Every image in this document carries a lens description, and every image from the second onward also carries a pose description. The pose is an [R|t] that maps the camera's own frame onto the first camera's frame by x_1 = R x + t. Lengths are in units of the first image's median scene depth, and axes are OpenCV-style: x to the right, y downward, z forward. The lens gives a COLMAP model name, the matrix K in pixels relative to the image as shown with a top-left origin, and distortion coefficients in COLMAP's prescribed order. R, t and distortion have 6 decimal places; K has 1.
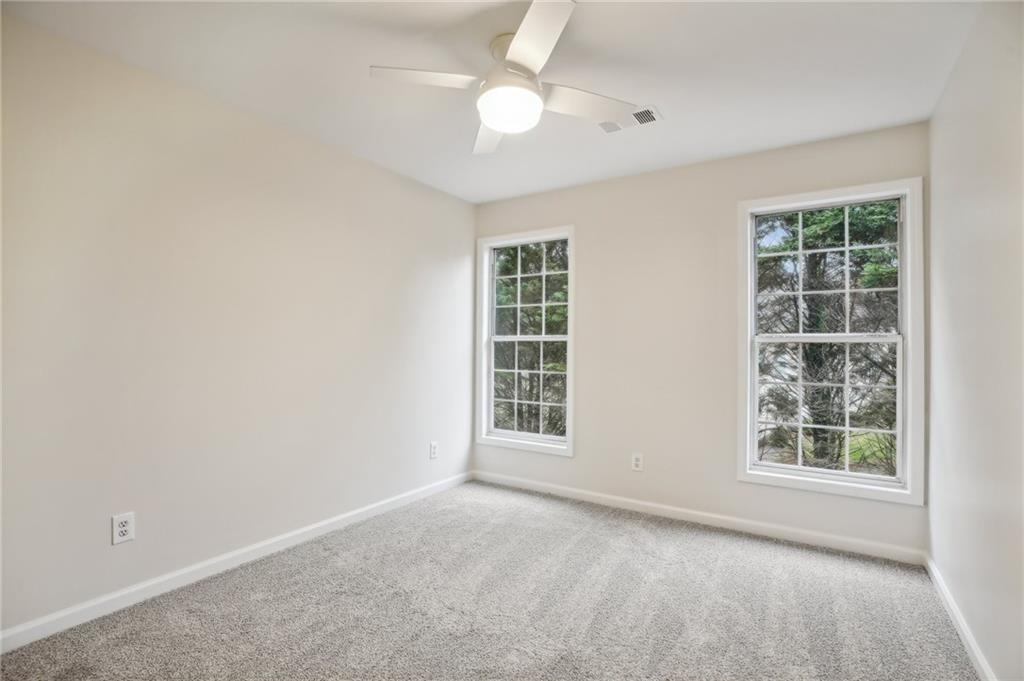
lens RADIAL K [[503.4, 0, 512.0], [0, 503.4, 340.5], [0, 0, 1]] dist [-0.001143, -0.000061]
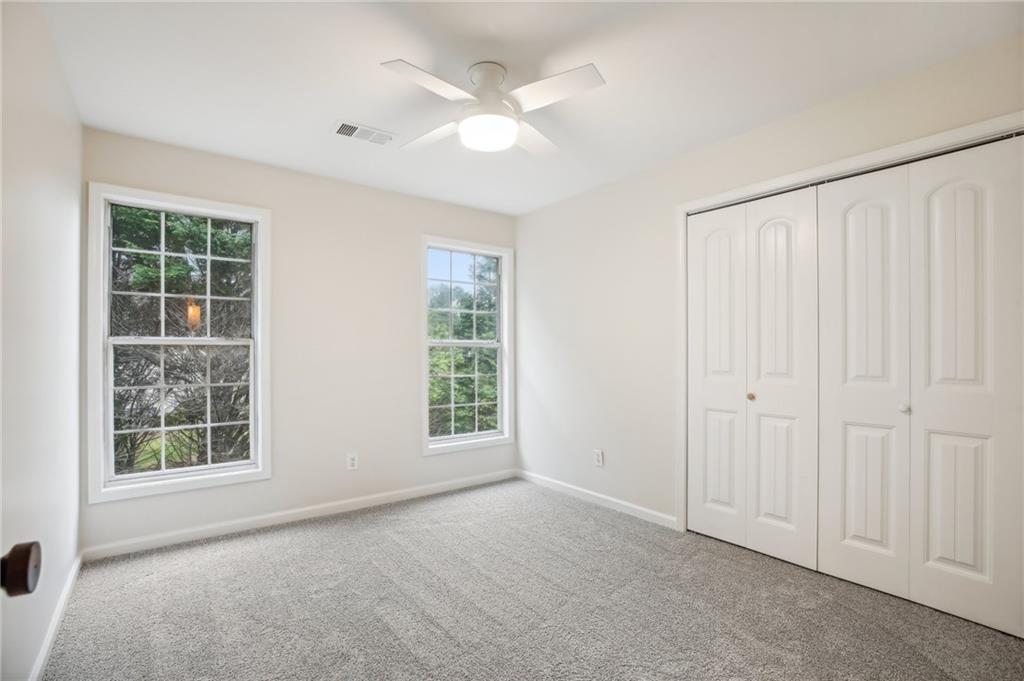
lens RADIAL K [[472.0, 0, 511.1], [0, 472.0, 357.1], [0, 0, 1]] dist [-0.000438, -0.000157]
pose [[0.348076, -0.022110, 0.937206, -0.473069], [-0.006234, 0.999645, 0.025898, -0.001307], [-0.937446, -0.014857, 0.347815, 0.312835]]
